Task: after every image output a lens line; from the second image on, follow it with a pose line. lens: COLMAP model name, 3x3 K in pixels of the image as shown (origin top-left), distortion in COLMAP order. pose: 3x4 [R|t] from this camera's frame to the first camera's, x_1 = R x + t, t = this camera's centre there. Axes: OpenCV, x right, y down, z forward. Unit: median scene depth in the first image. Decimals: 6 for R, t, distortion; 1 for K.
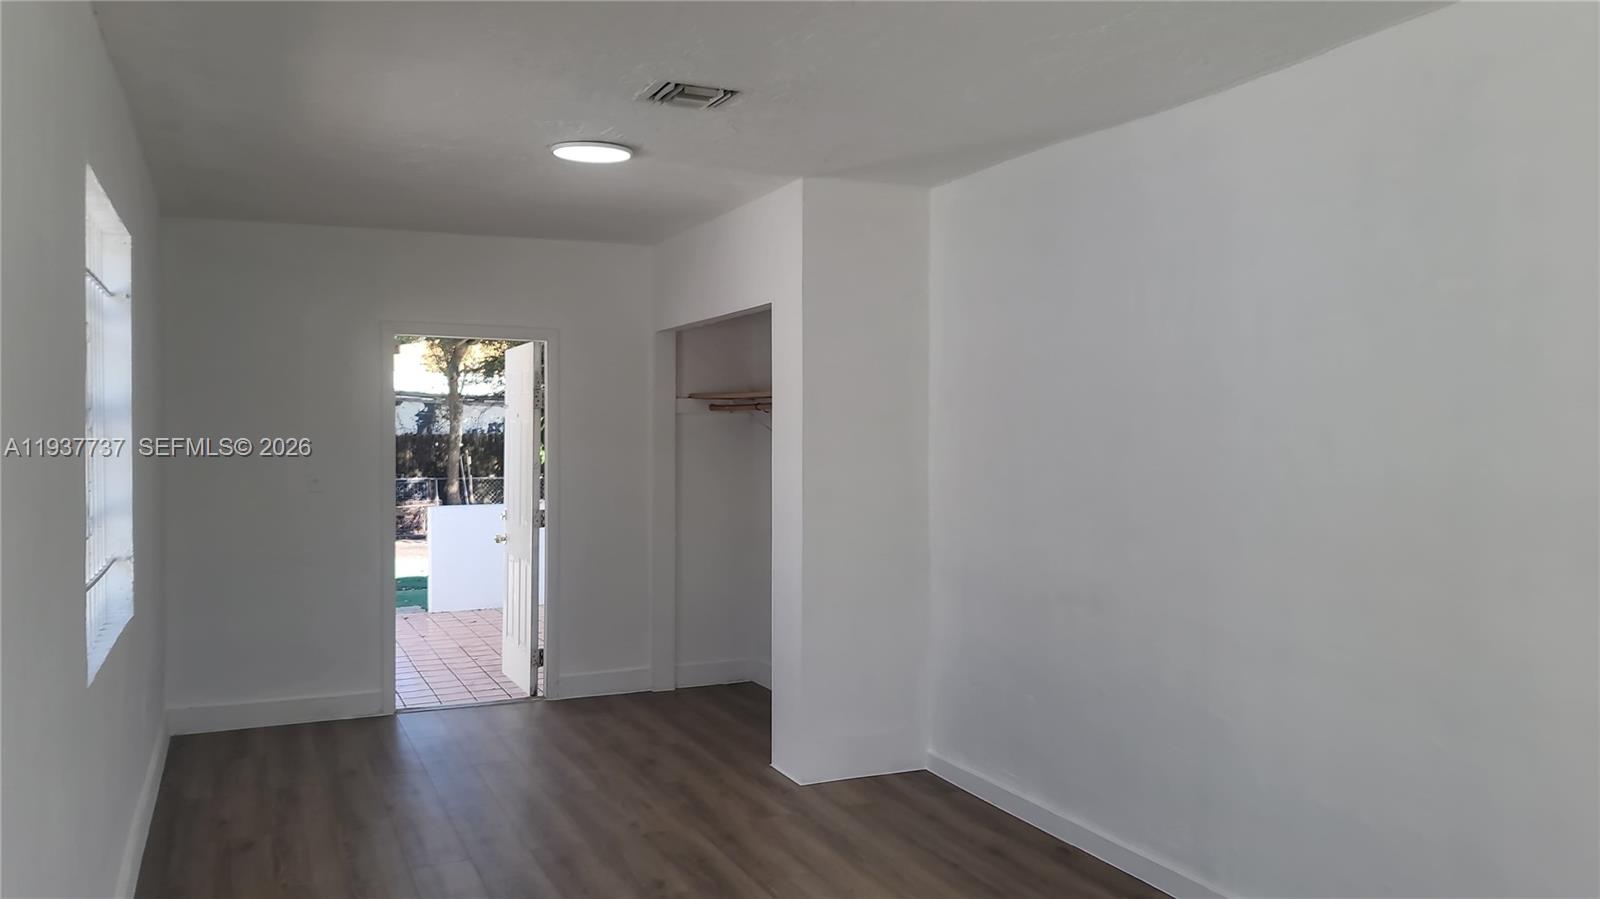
lens RADIAL K [[1227.8, 0, 795.3], [0, 1227.8, 440.2], [0, 0, 1]] dist [0.089342, -0.007312]
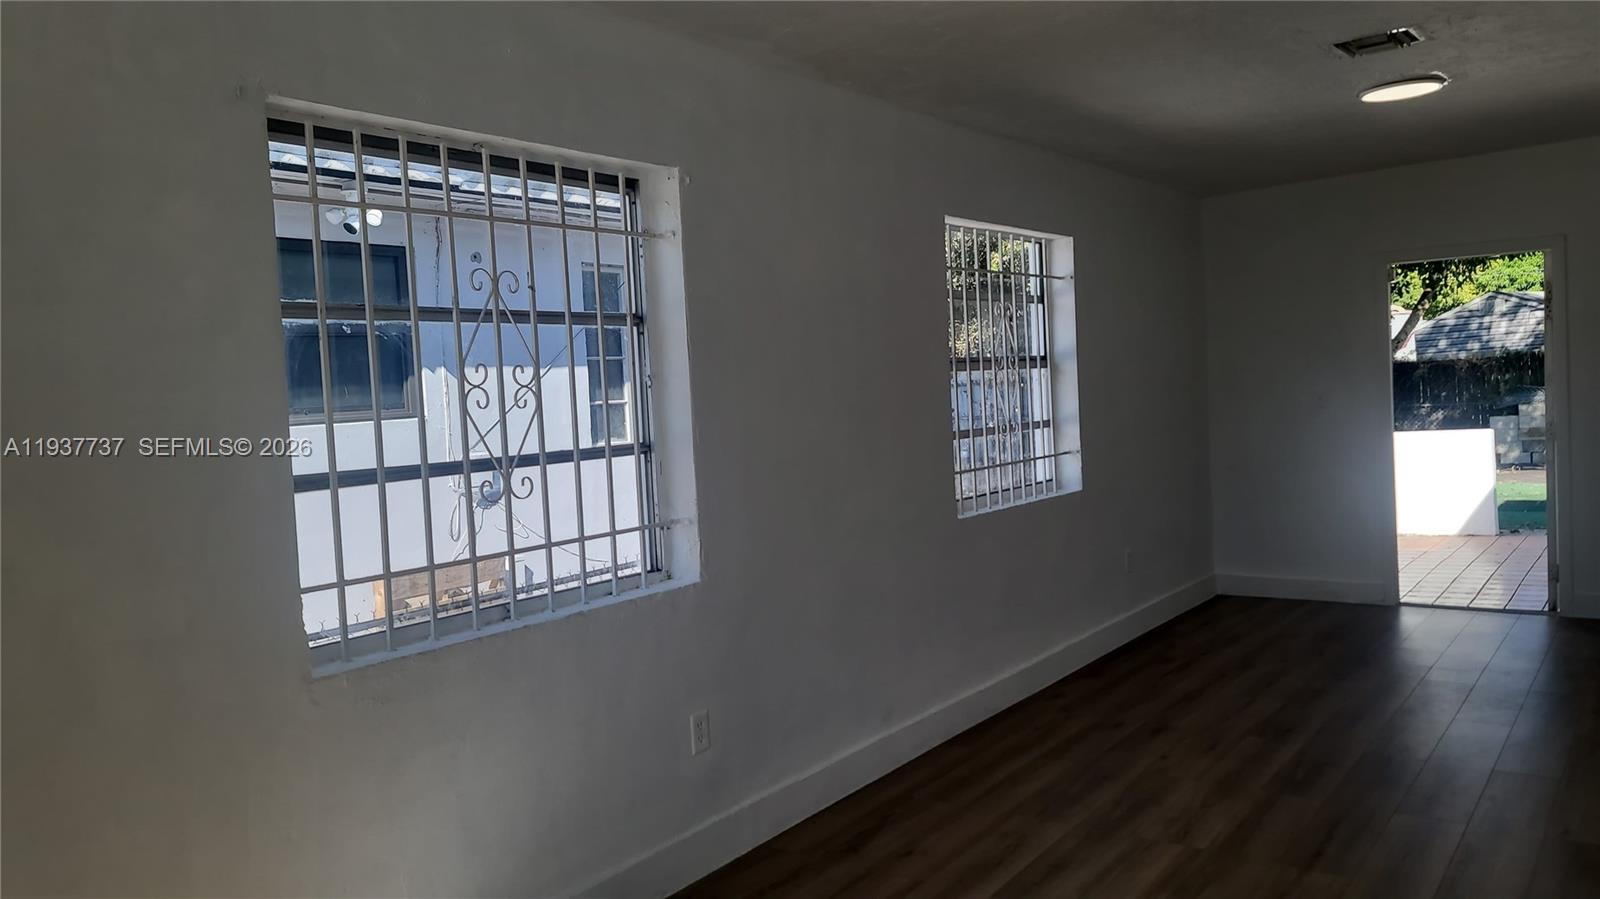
lens RADIAL K [[1227.8, 0, 795.3], [0, 1227.8, 440.2], [0, 0, 1]] dist [0.089342, -0.007312]
pose [[0.508001, 0.009940, -0.861299, 0.529573], [0.044368, 0.998304, 0.037689, 0.008190], [0.860213, -0.057361, 0.506699, -0.039984]]
